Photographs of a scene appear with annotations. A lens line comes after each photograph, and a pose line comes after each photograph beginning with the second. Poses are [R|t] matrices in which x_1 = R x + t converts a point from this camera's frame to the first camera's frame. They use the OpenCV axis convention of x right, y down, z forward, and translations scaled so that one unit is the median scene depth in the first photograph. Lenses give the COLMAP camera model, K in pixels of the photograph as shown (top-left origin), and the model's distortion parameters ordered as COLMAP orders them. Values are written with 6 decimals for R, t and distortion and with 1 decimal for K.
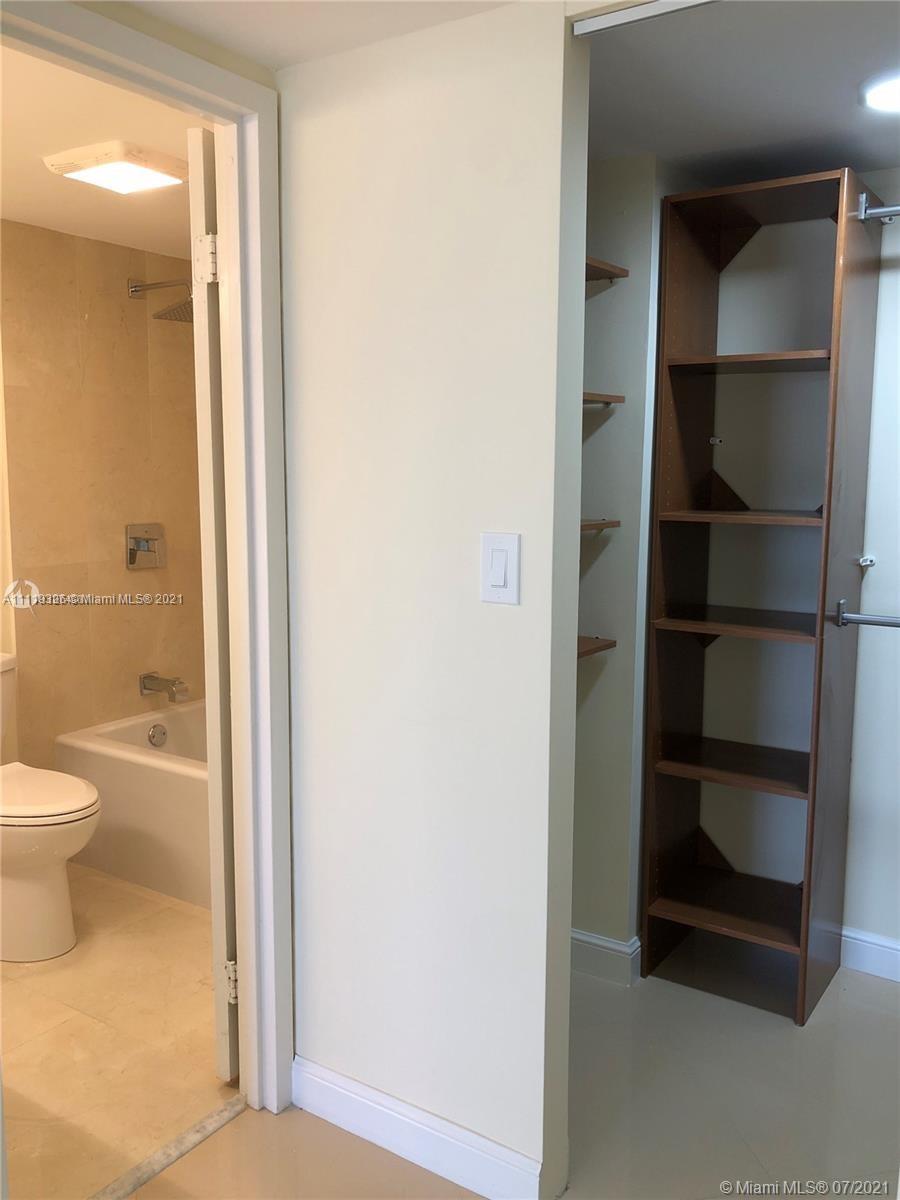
lens RADIAL K [[992.6, 0, 458.3], [0, 992.6, 610.3], [0, 0, 1]] dist [0.002913, 0.014656]
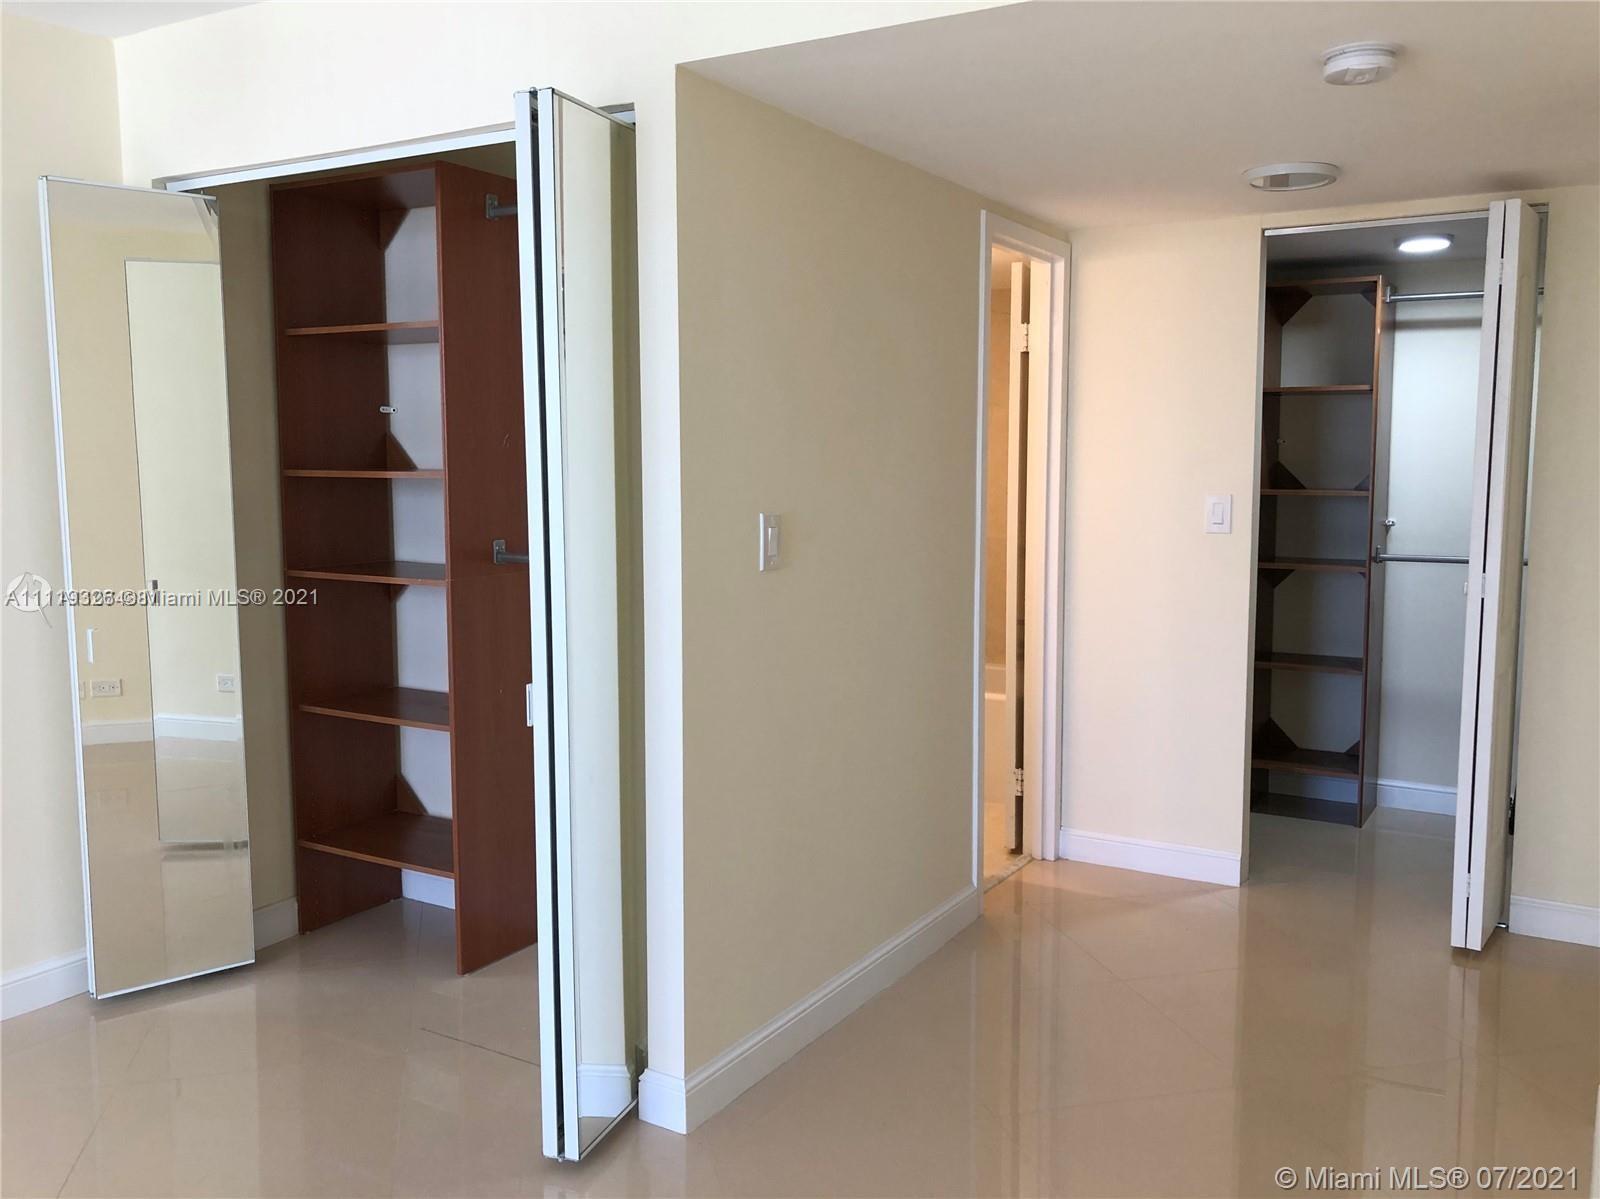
lens RADIAL K [[1323.5, 0, 790.1], [0, 1323.5, 588.3], [0, 0, 1]] dist [0.002913, 0.014656]
pose [[0.998917, -0.007220, 0.045968, -0.668073], [0.009463, 0.998766, -0.048757, 0.159665], [-0.045560, 0.049139, 0.997752, -1.073977]]
